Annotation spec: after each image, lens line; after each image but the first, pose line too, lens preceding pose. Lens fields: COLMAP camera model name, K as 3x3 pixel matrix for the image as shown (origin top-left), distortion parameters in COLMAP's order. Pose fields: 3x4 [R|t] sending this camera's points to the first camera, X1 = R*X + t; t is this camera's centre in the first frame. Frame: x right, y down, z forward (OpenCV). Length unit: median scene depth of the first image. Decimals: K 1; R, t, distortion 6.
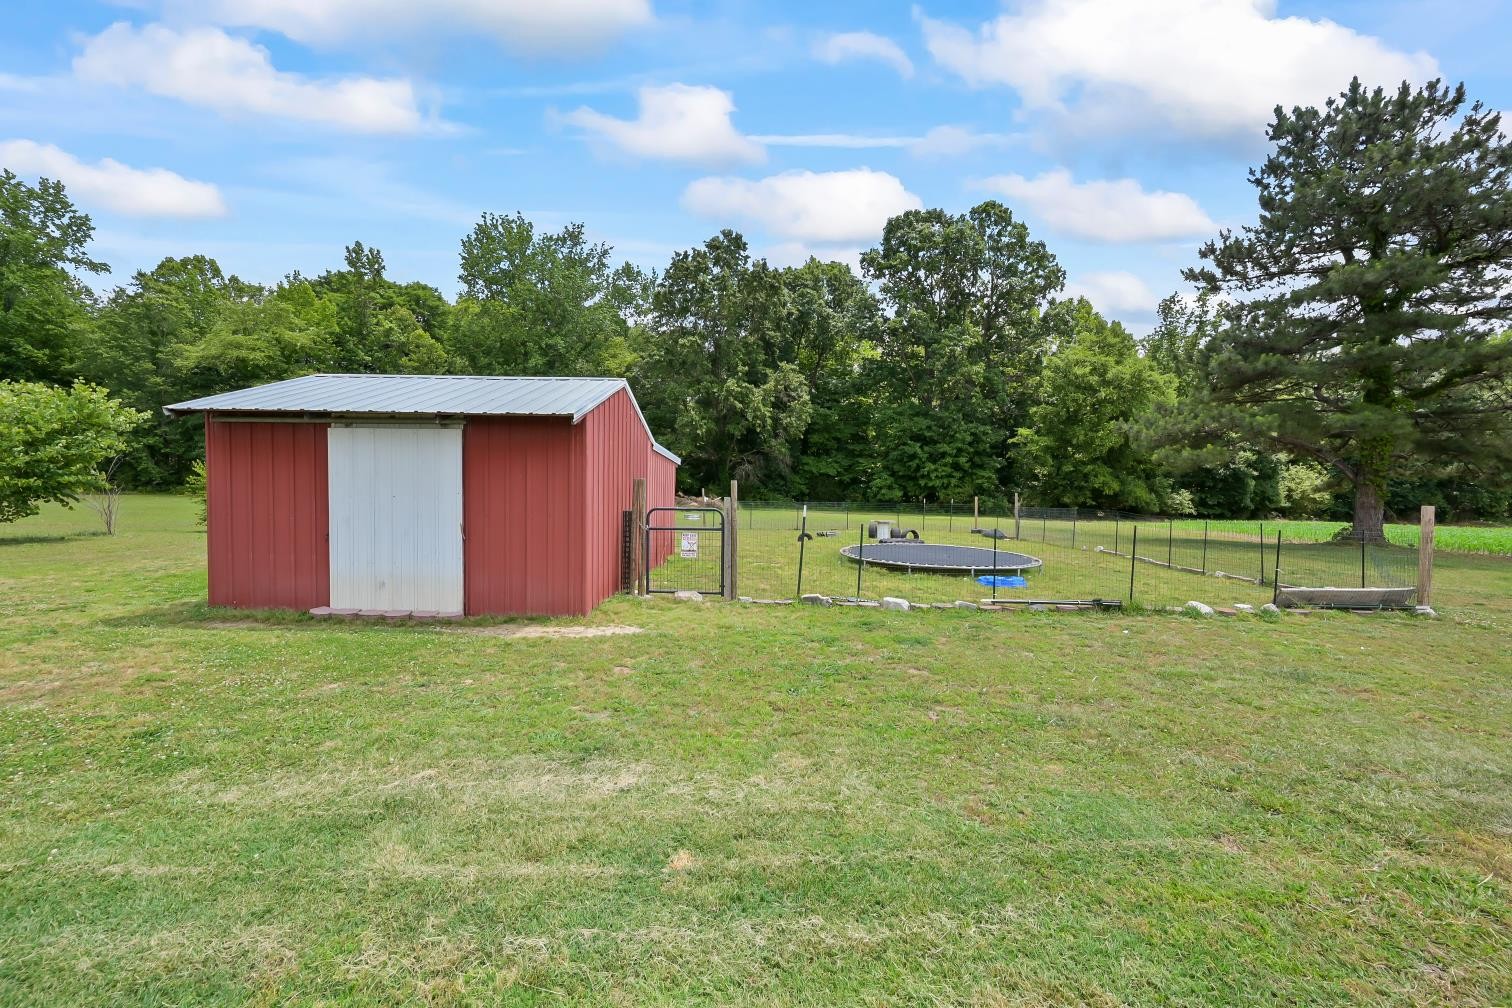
lens RADIAL K [[598.2, 0, 756.0], [0, 598.2, 504.0], [0, 0, 1]] dist [0.000732, 0.000015]
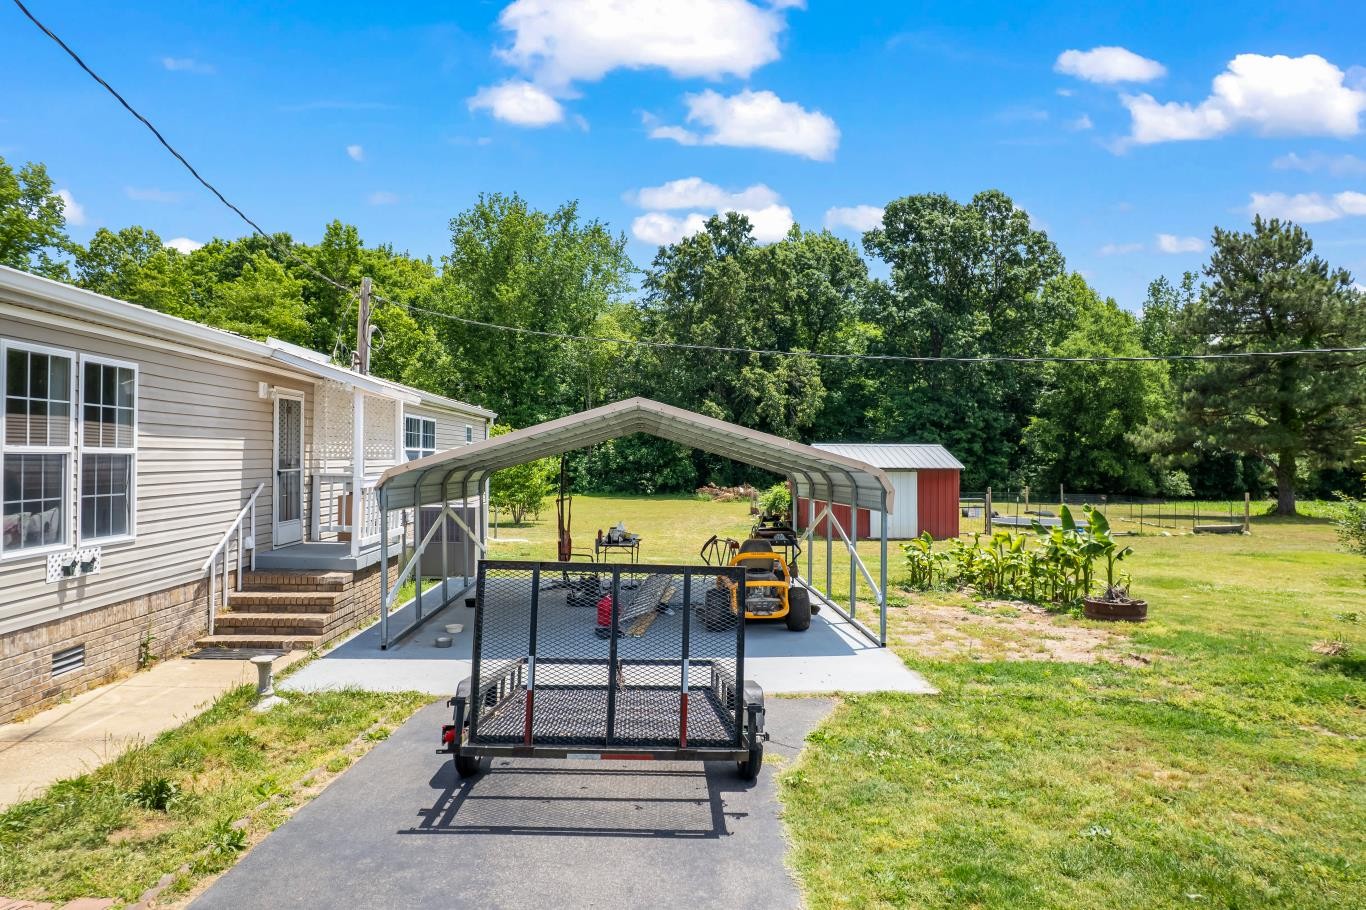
lens RADIAL K [[851.9, 0, 683.0], [0, 851.9, 455.0], [0, 0, 1]] dist [-0.046443, -0.000523]
pose [[0.997194, -0.009688, 0.074226, -0.245465], [0.012615, 0.999157, -0.039070, -0.007567], [-0.073785, 0.039897, 0.996476, -0.377353]]
